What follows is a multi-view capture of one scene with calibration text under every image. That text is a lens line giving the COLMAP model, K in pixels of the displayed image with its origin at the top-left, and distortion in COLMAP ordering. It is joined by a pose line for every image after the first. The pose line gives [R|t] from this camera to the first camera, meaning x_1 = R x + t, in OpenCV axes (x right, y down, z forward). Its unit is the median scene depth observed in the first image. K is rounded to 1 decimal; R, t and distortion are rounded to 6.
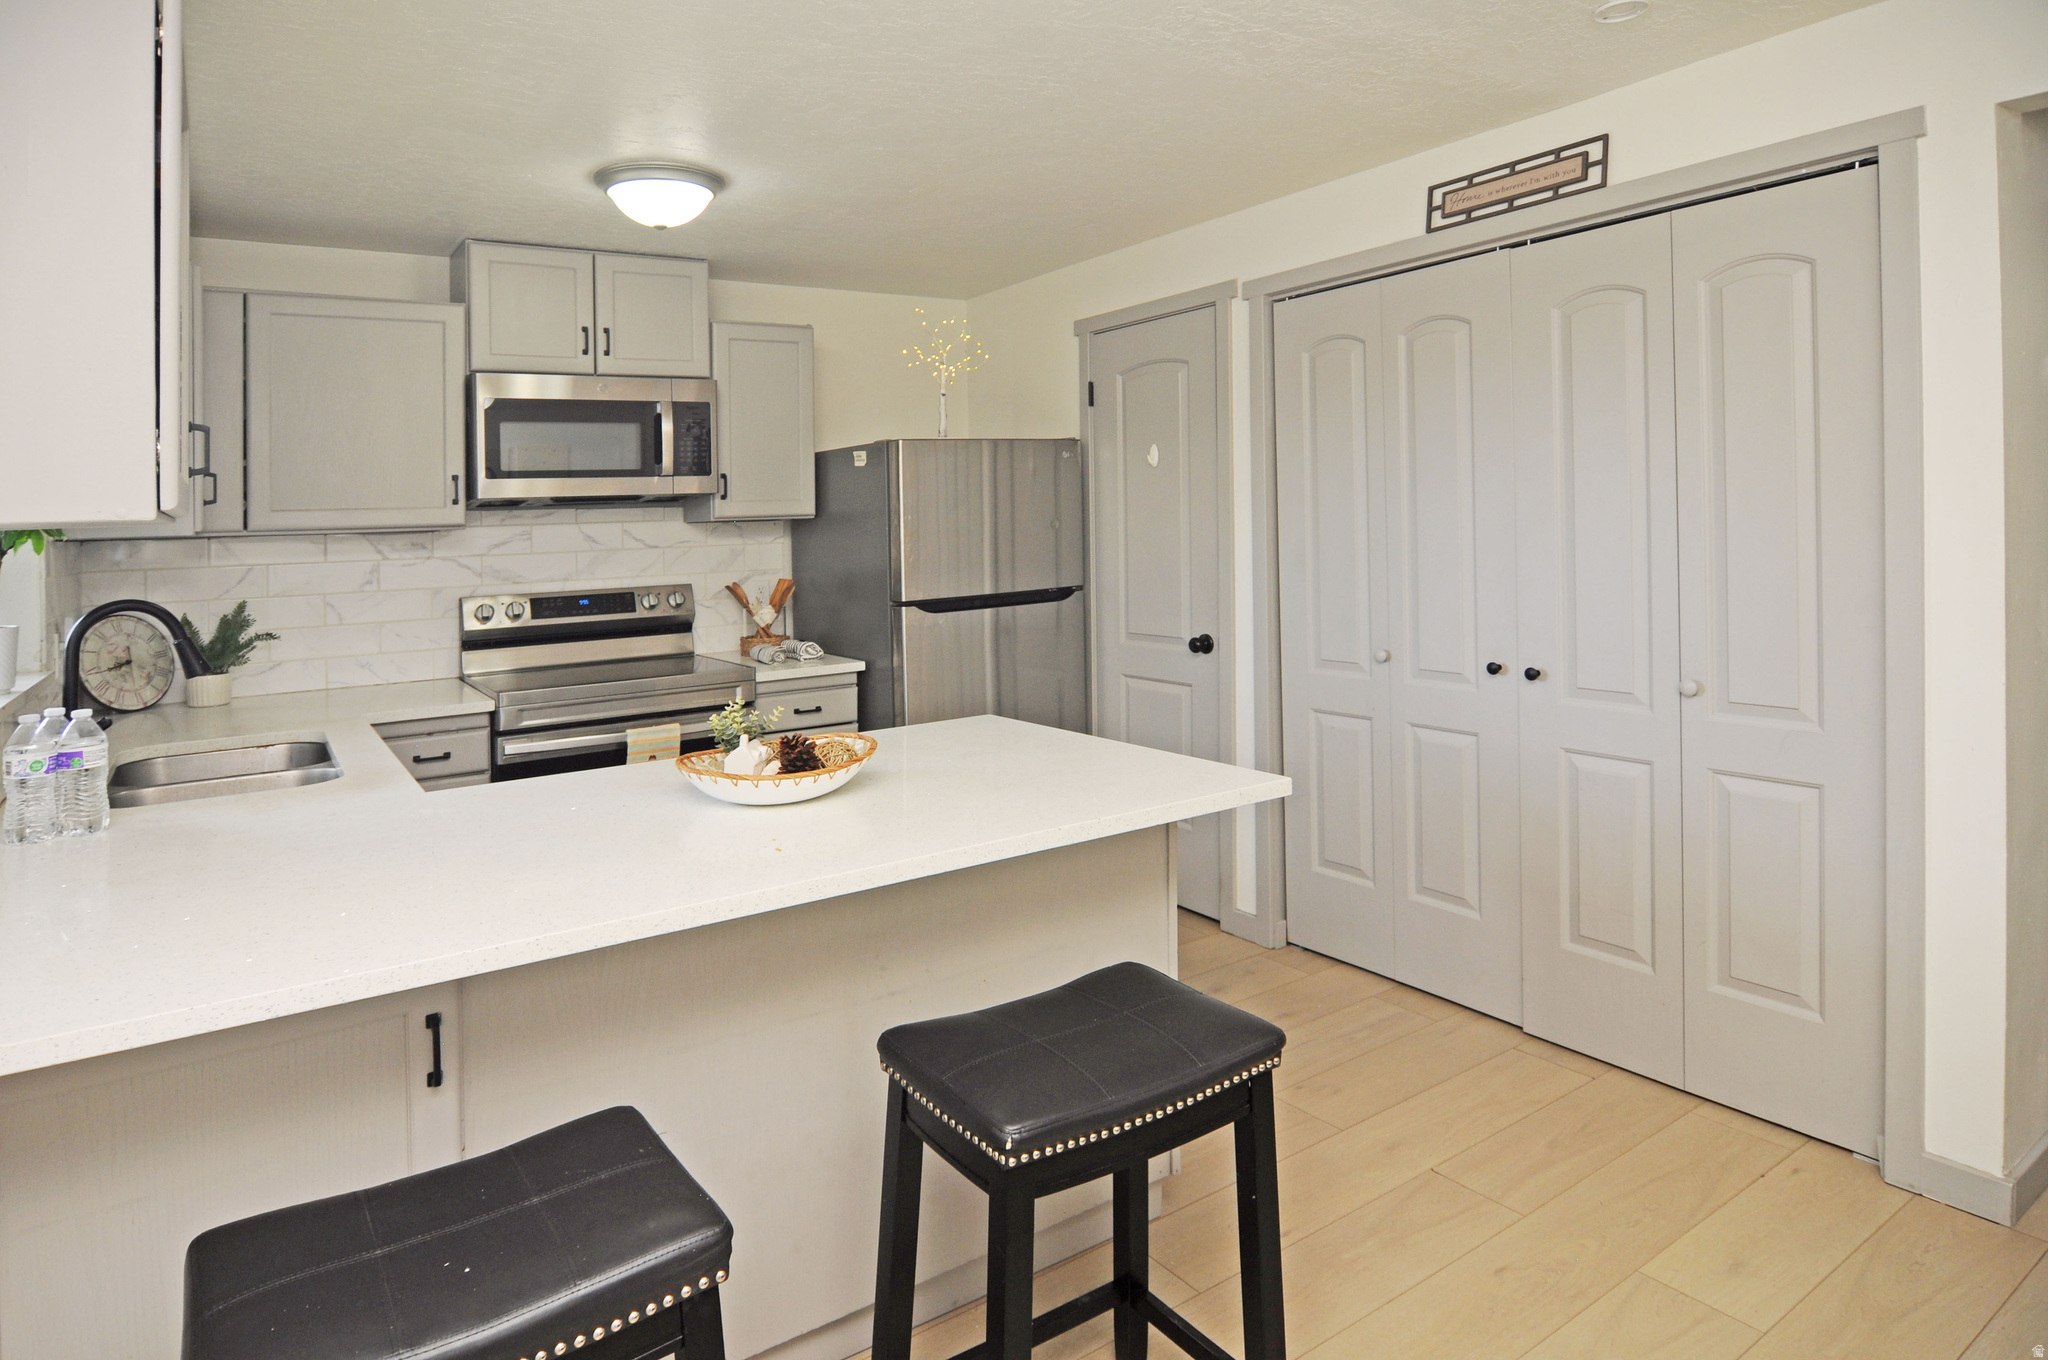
lens RADIAL K [[1072.7, 0, 1024.0], [0, 1072.7, 680.0], [0, 0, 1]] dist [-0.000680, -0.000545]
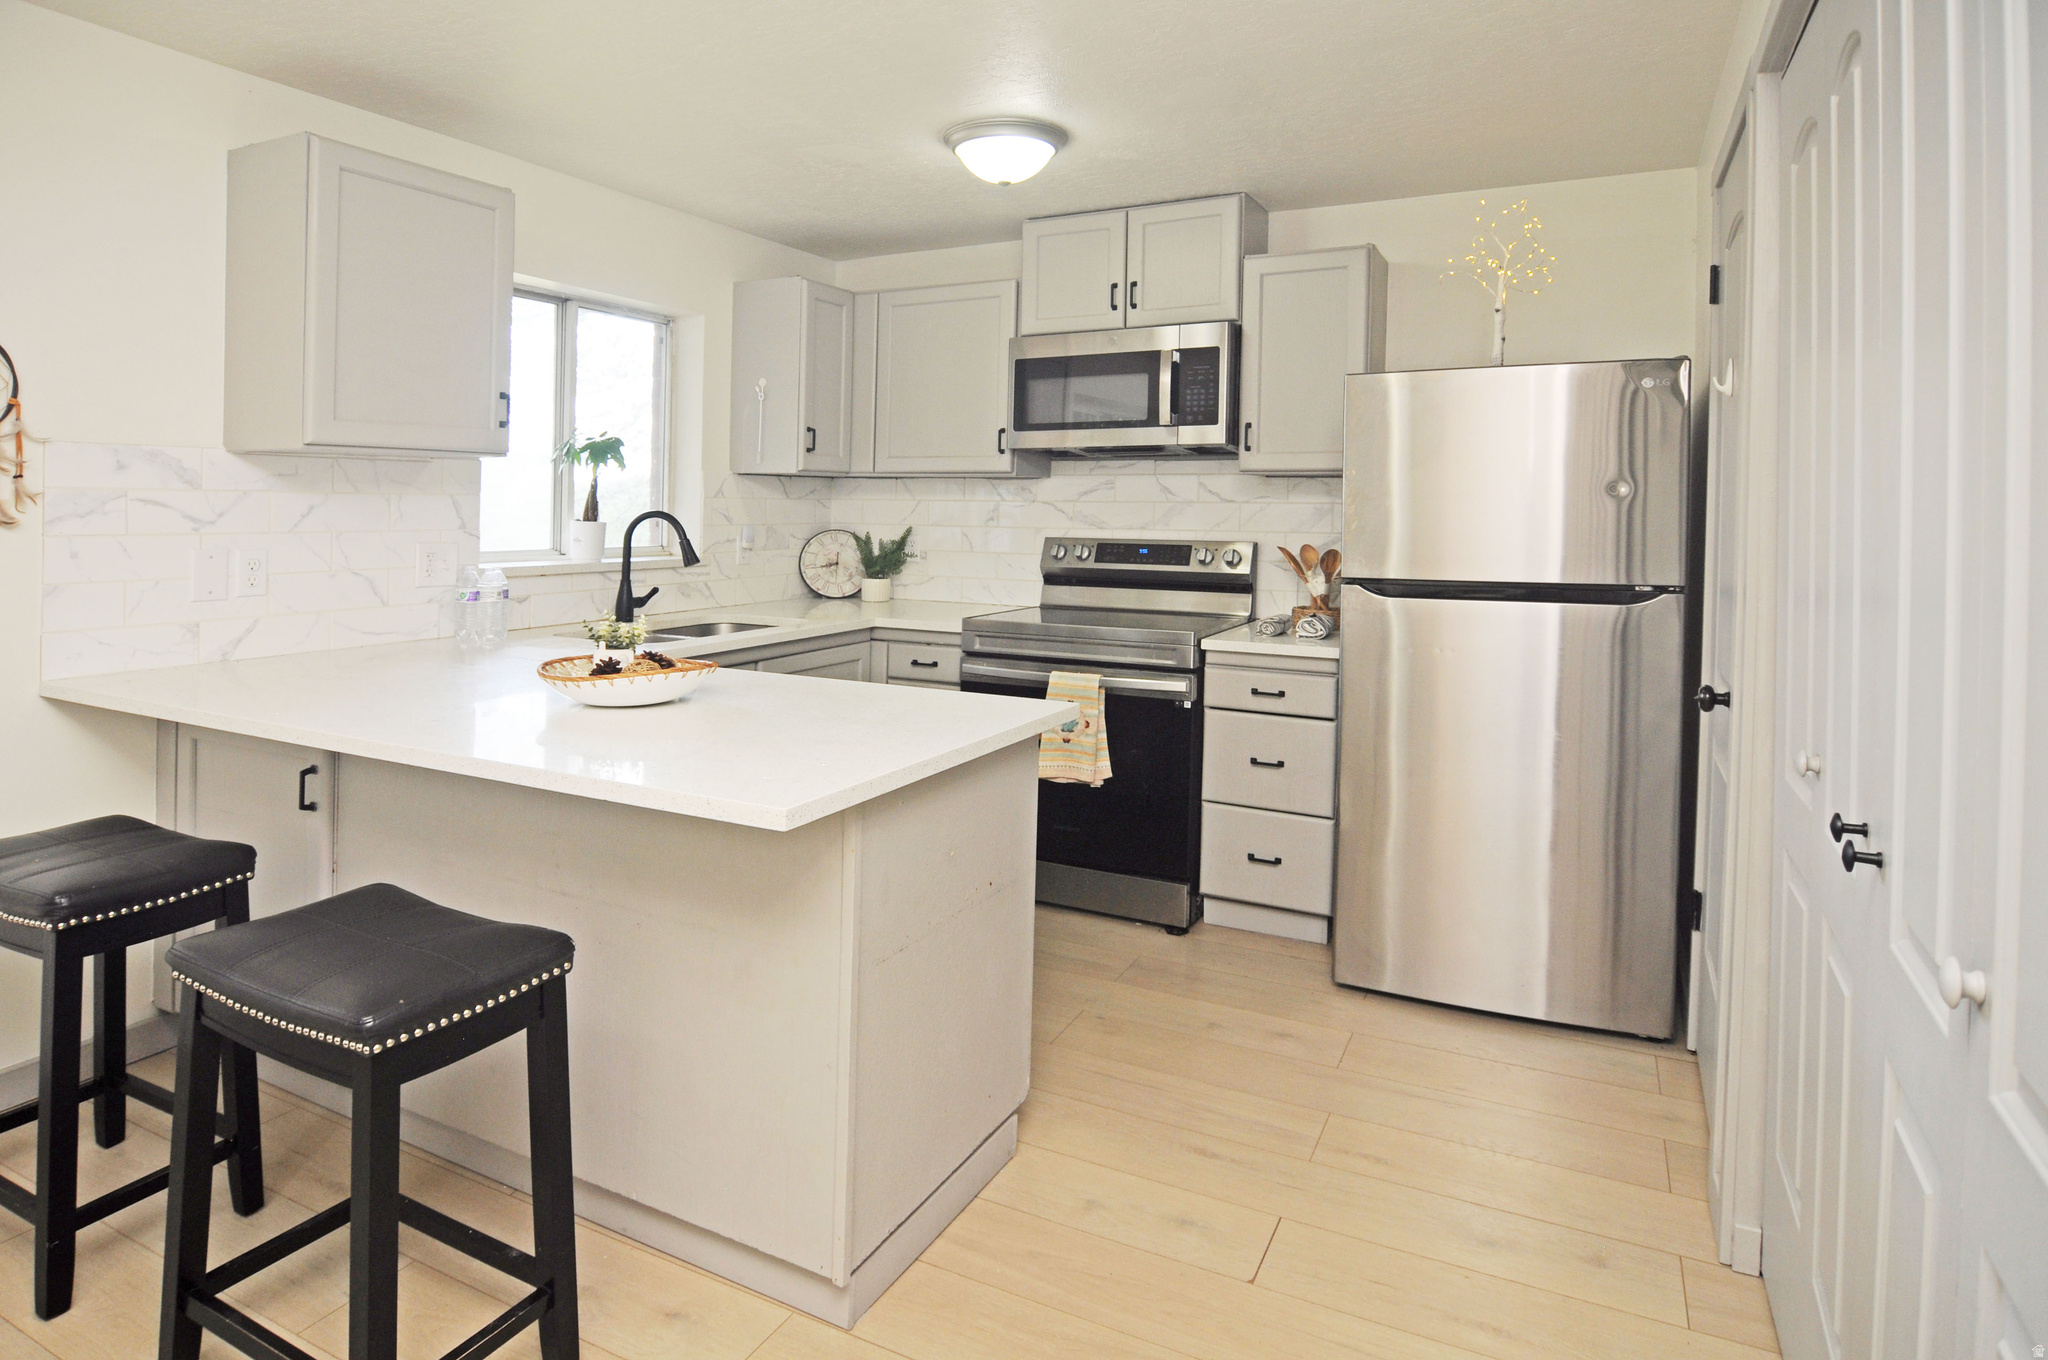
lens RADIAL K [[1141.4, 0, 1025.8], [0, 1141.4, 639.8], [0, 0, 1]] dist [0.001716, -0.000281]
pose [[0.515691, 0.139496, -0.845342, 0.511296], [-0.150347, 0.986080, 0.071003, -0.054140], [0.843480, 0.090479, 0.529486, 0.366133]]
